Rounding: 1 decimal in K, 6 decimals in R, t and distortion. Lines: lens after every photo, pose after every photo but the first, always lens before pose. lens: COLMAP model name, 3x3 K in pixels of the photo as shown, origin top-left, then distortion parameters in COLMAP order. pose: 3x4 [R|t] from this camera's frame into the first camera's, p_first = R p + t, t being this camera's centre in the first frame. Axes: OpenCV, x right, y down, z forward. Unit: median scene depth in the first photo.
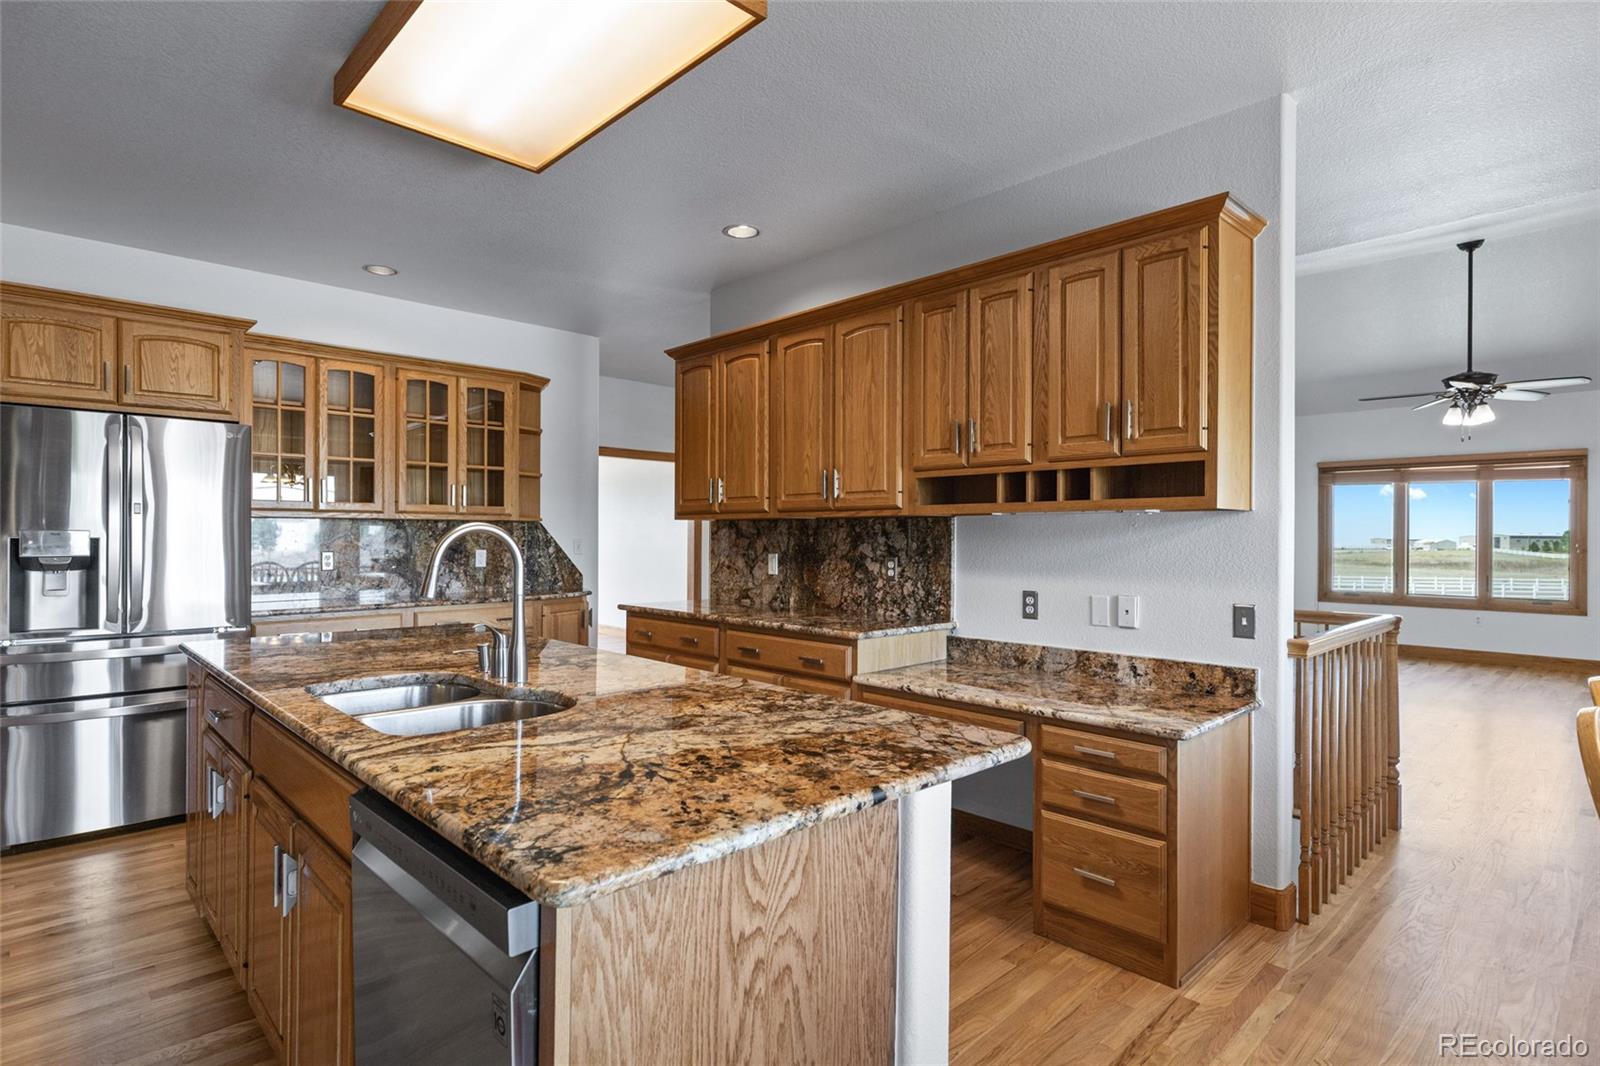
lens RADIAL K [[825.7, 0, 800.7], [0, 825.7, 534.5], [0, 0, 1]] dist [0.003527, 0.002715]
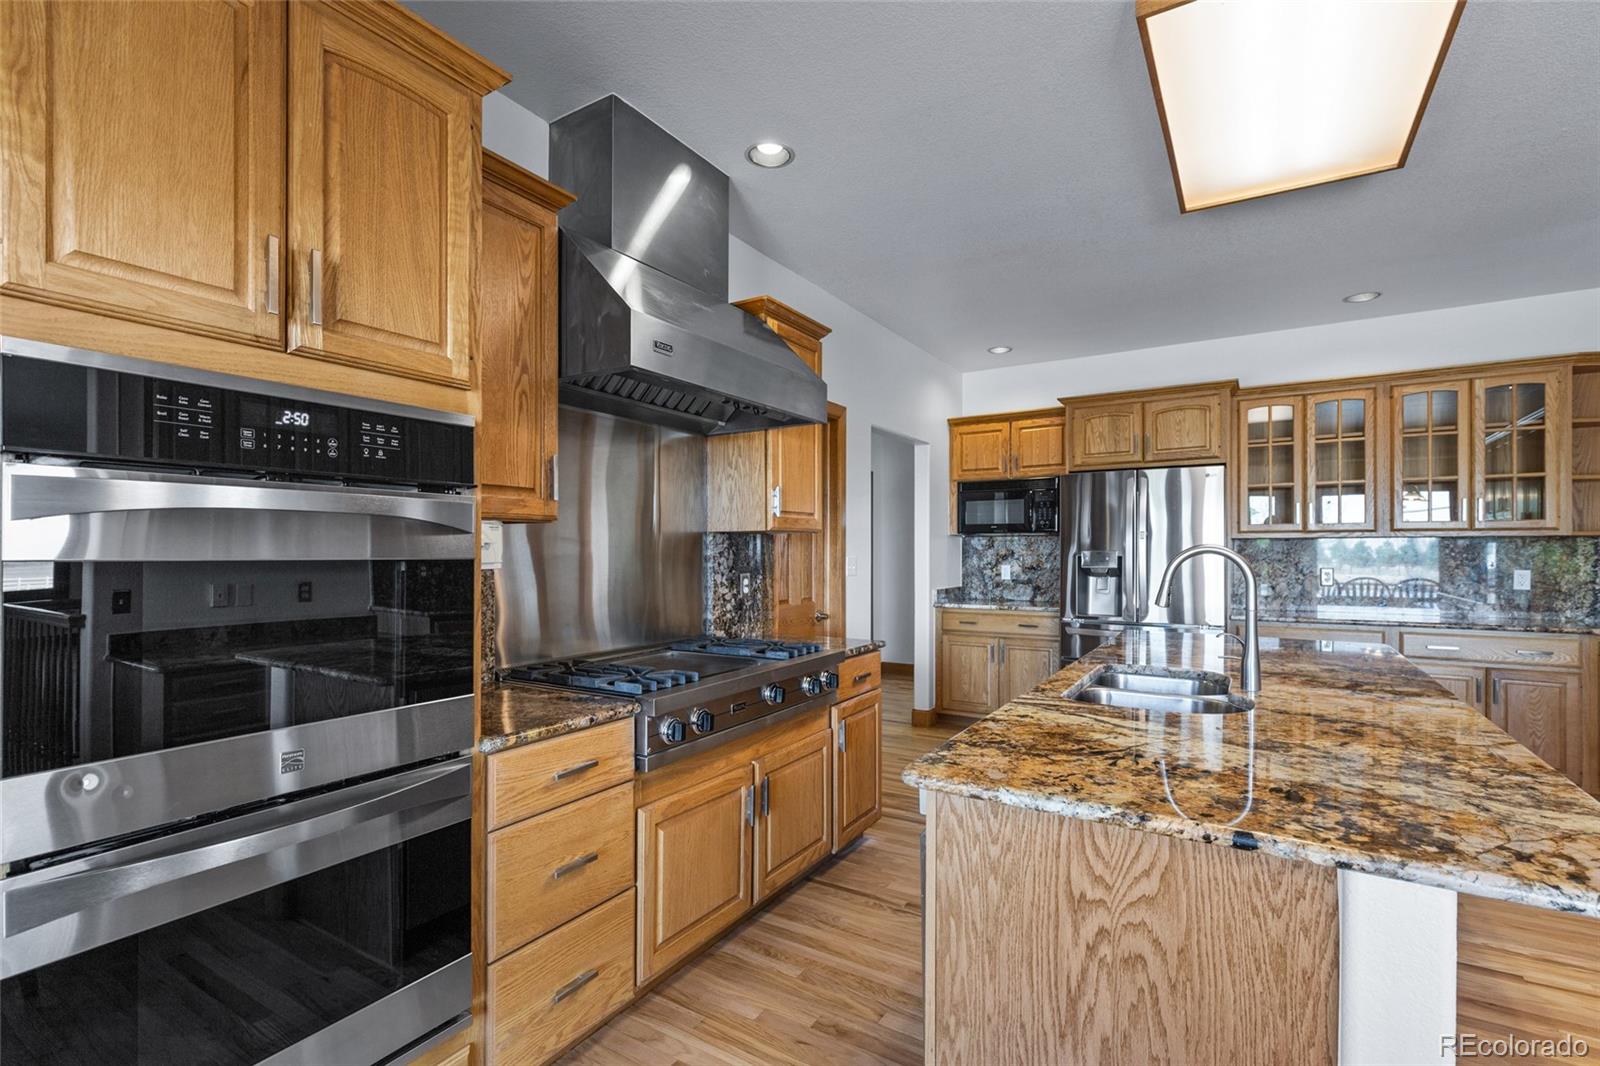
lens RADIAL K [[729.8, 0, 785.2], [0, 729.8, 547.3], [0, 0, 1]] dist [0.005567, -0.000214]
pose [[0.234071, -0.007988, -0.972187, 0.778300], [0.002766, 0.999968, -0.007551, -0.007608], [0.972215, -0.000922, 0.234086, 0.308992]]
